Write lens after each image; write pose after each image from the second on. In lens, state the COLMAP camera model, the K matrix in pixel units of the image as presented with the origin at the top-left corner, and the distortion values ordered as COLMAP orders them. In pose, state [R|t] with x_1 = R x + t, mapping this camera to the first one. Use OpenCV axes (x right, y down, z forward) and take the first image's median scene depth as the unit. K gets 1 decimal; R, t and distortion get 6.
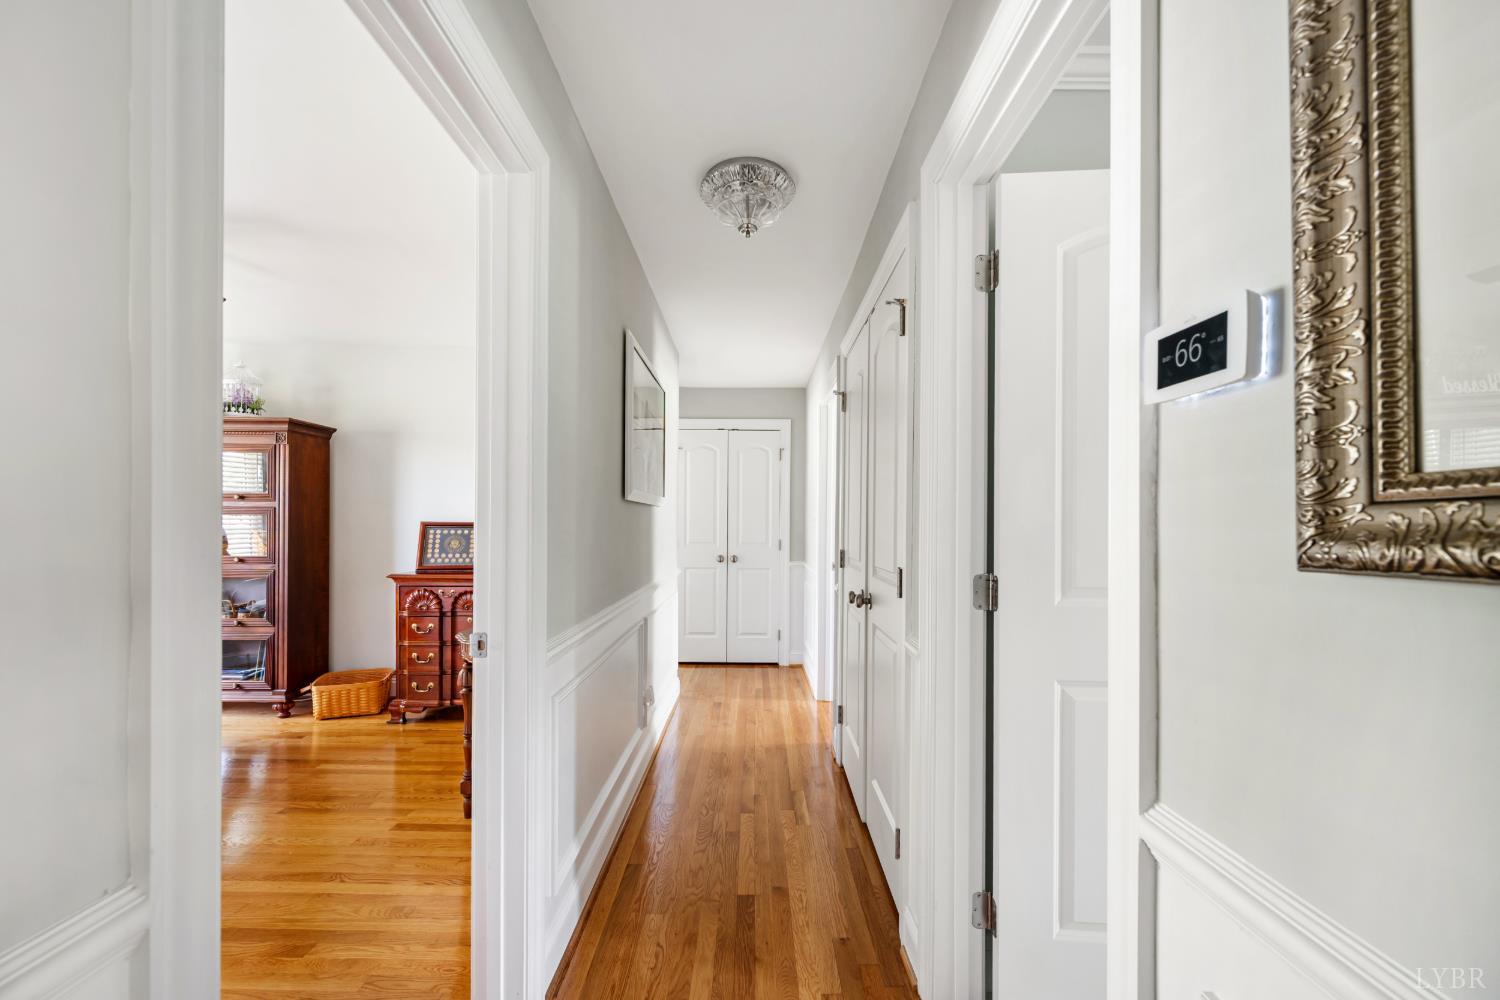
lens RADIAL K [[591.3, 0, 744.7], [0, 591.3, 524.4], [0, 0, 1]] dist [0.000559, 0.000061]
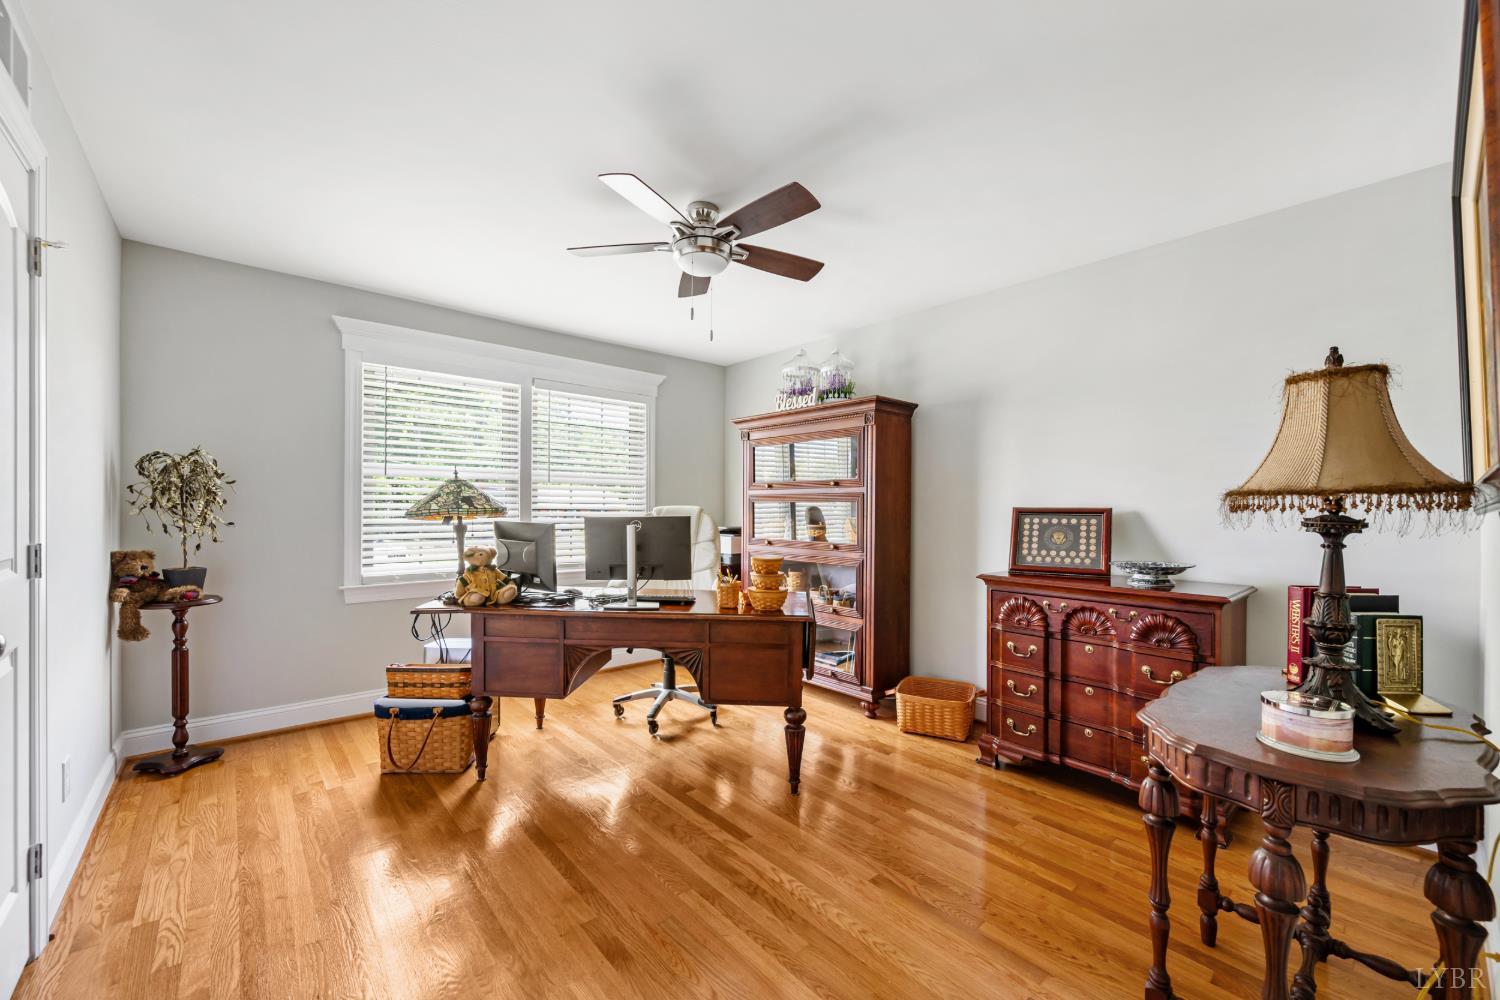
lens RADIAL K [[591.3, 0, 752.5], [0, 591.3, 507.9], [0, 0, 1]] dist [0.000559, 0.000061]
pose [[0.661119, -0.002439, -0.750277, -0.202381], [-0.003866, 0.999970, -0.006657, 0.002440], [0.750271, 0.007301, 0.661090, 0.242328]]
